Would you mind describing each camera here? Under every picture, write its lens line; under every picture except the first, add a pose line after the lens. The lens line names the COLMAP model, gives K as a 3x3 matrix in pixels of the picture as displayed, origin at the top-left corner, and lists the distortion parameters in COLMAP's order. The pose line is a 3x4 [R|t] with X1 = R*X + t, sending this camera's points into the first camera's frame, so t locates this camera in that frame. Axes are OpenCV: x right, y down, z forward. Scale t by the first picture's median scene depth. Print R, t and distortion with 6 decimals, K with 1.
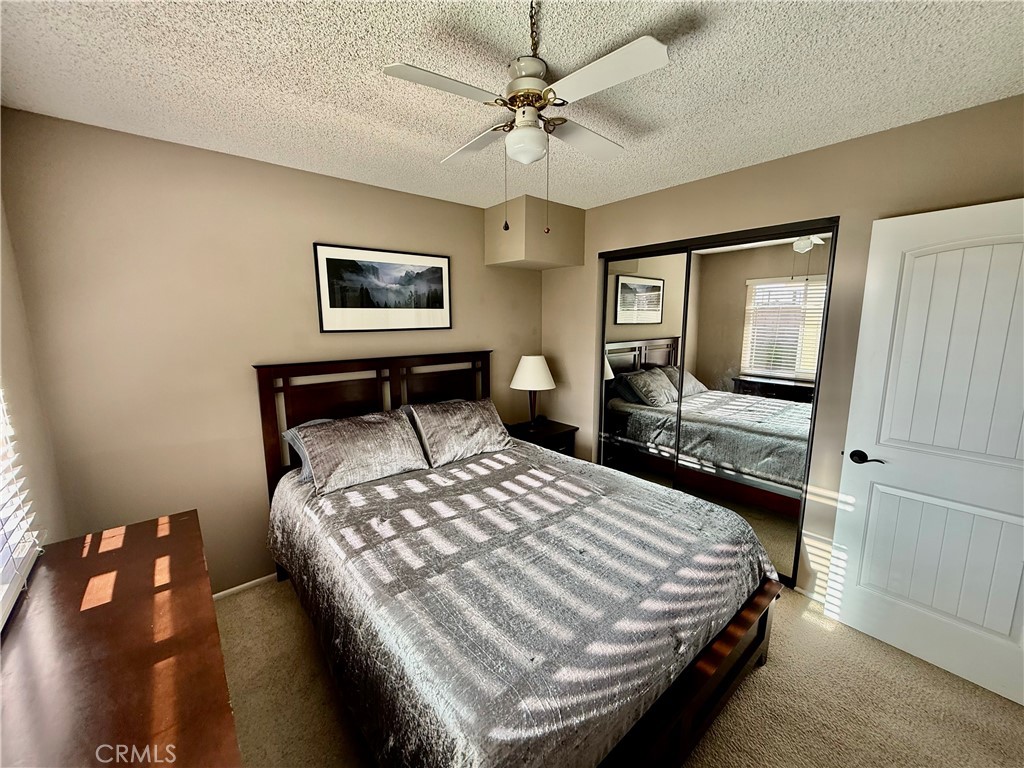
lens RADIAL K [[408.3, 0, 507.3], [0, 408.3, 383.8], [0, 0, 1]] dist [0.000793, 0.000276]
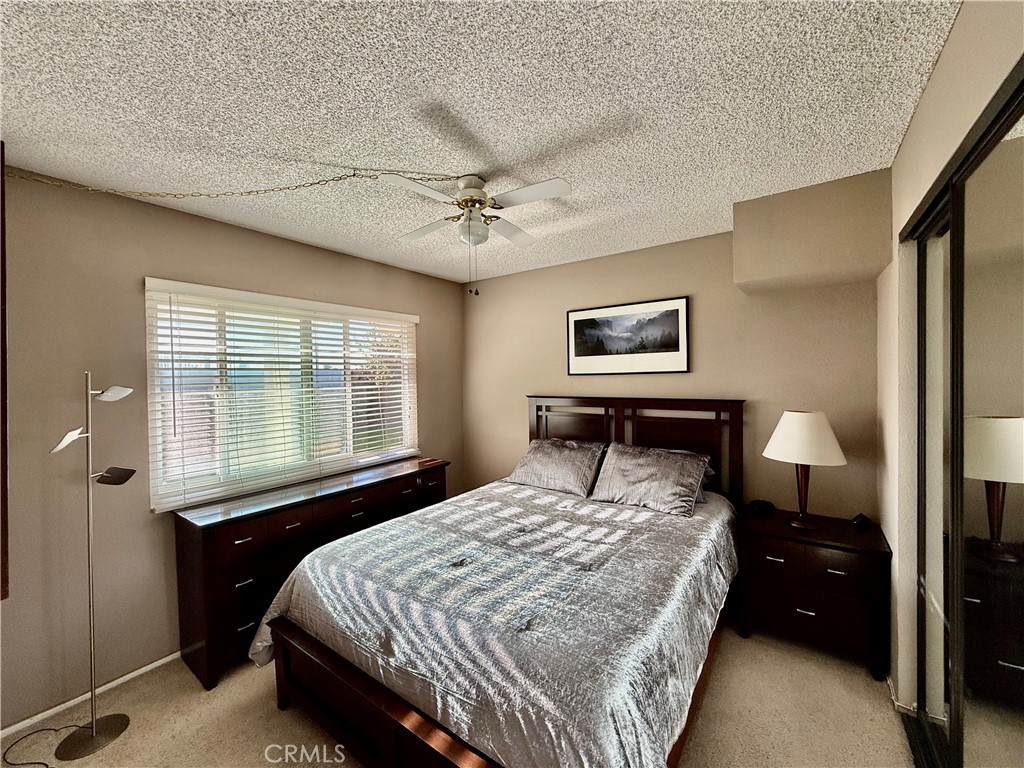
lens RADIAL K [[408.3, 0, 510.4], [0, 408.3, 387.2], [0, 0, 1]] dist [0.000793, 0.000276]
pose [[0.233903, 0.027671, -0.971866, 0.745771], [-0.140745, 0.990030, -0.005685, -0.047358], [0.962019, 0.138115, 0.235466, 0.463015]]
